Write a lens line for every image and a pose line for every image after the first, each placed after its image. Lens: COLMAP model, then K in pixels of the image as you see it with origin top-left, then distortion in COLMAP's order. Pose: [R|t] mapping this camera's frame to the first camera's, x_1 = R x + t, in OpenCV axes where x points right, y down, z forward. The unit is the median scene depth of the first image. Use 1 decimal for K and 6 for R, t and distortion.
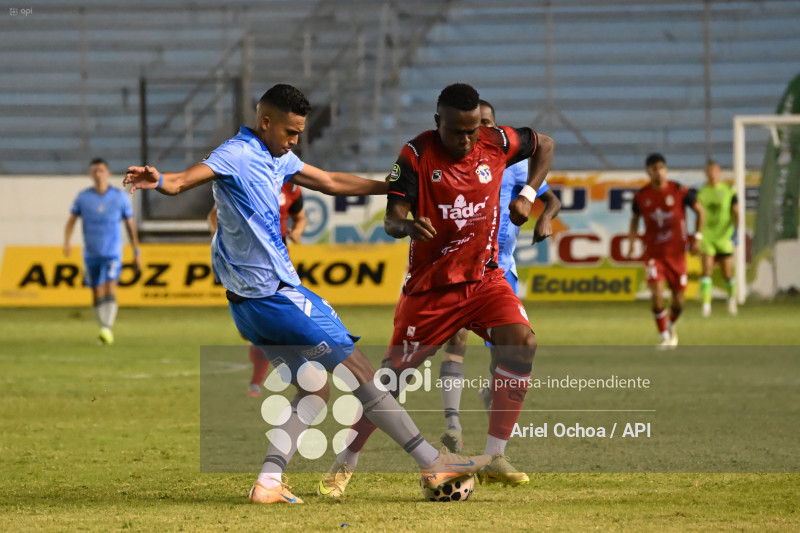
lens RADIAL K [[4989.7, 0, 398.3], [0, 4989.7, 265.9], [0, 0, 1]] dist [1.927161, 0.000000]
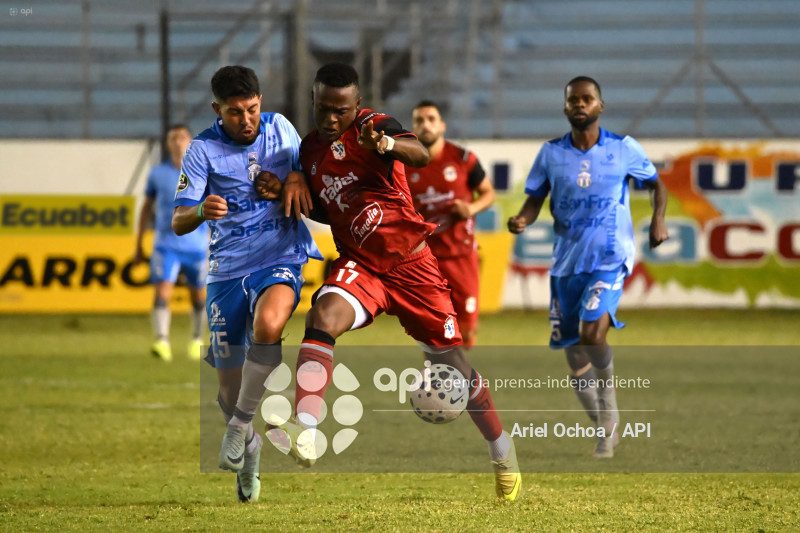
lens RADIAL K [[4989.7, 0, 405.1], [0, 4989.7, 266.9], [0, 0, 1]] dist [1.927161, 0.000000]
pose [[0.999783, 0.009925, -0.018338, -0.000182], [-0.009762, 0.999912, 0.008967, -0.006102], [0.018425, -0.008786, 0.999792, 0.241359]]
